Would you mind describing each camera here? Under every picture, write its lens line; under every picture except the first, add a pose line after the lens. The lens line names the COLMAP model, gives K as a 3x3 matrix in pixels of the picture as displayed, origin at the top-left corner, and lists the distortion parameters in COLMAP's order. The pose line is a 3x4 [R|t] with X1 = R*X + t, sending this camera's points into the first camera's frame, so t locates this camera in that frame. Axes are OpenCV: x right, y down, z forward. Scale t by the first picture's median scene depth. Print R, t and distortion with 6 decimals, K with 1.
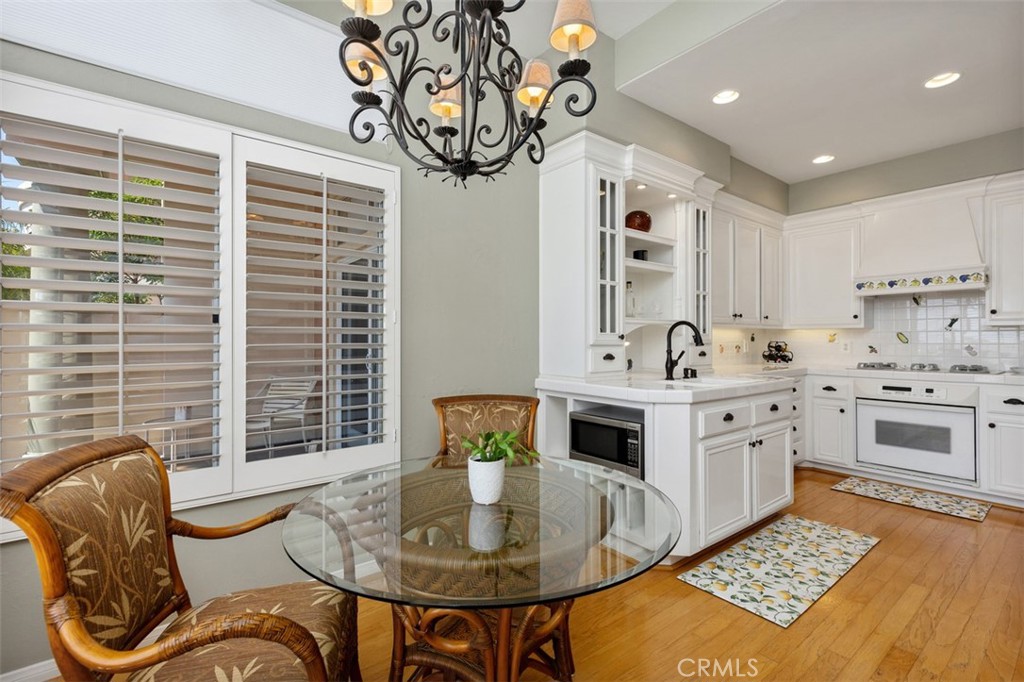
lens RADIAL K [[462.0, 0, 503.4], [0, 462.0, 336.6], [0, 0, 1]] dist [-0.000217, -0.000957]
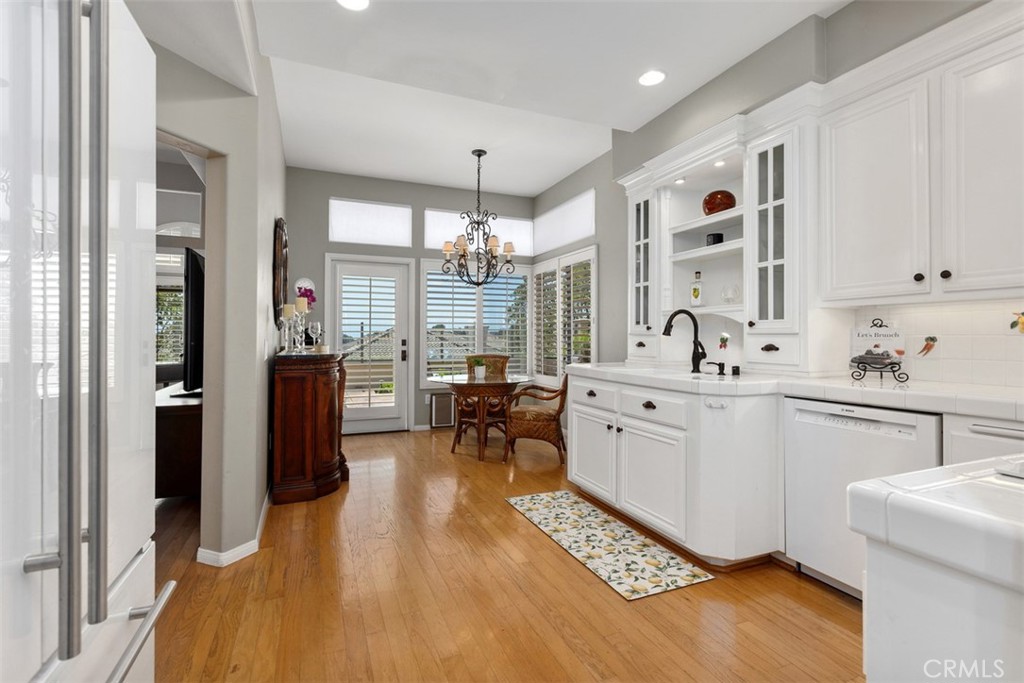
lens RADIAL K [[462.0, 0, 502.9], [0, 462.0, 333.8], [0, 0, 1]] dist [-0.000217, -0.000957]
pose [[-0.263391, -0.007162, -0.964663, 1.302694], [0.002443, 0.999964, -0.008091, 0.020776], [0.964686, -0.004488, -0.263364, 0.831304]]
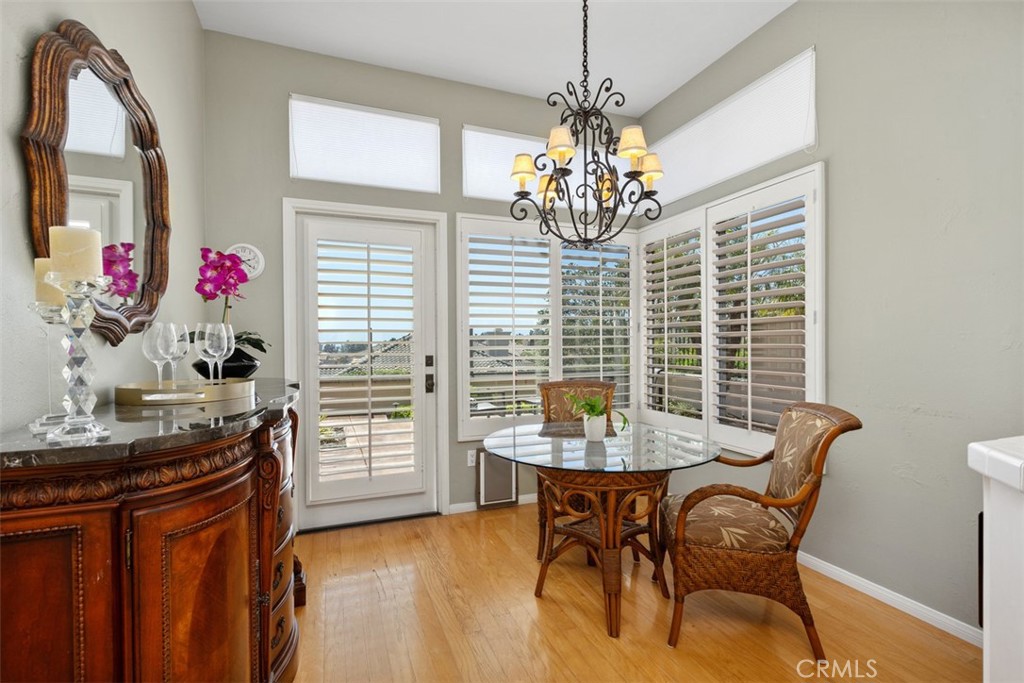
lens RADIAL K [[462.0, 0, 516.2], [0, 462.0, 350.7], [0, 0, 1]] dist [-0.000217, -0.000957]
pose [[-0.269994, 0.019313, -0.962668, 0.898529], [0.010079, 0.999801, 0.017231, 0.009544], [0.962809, -0.005051, -0.270135, 0.610104]]
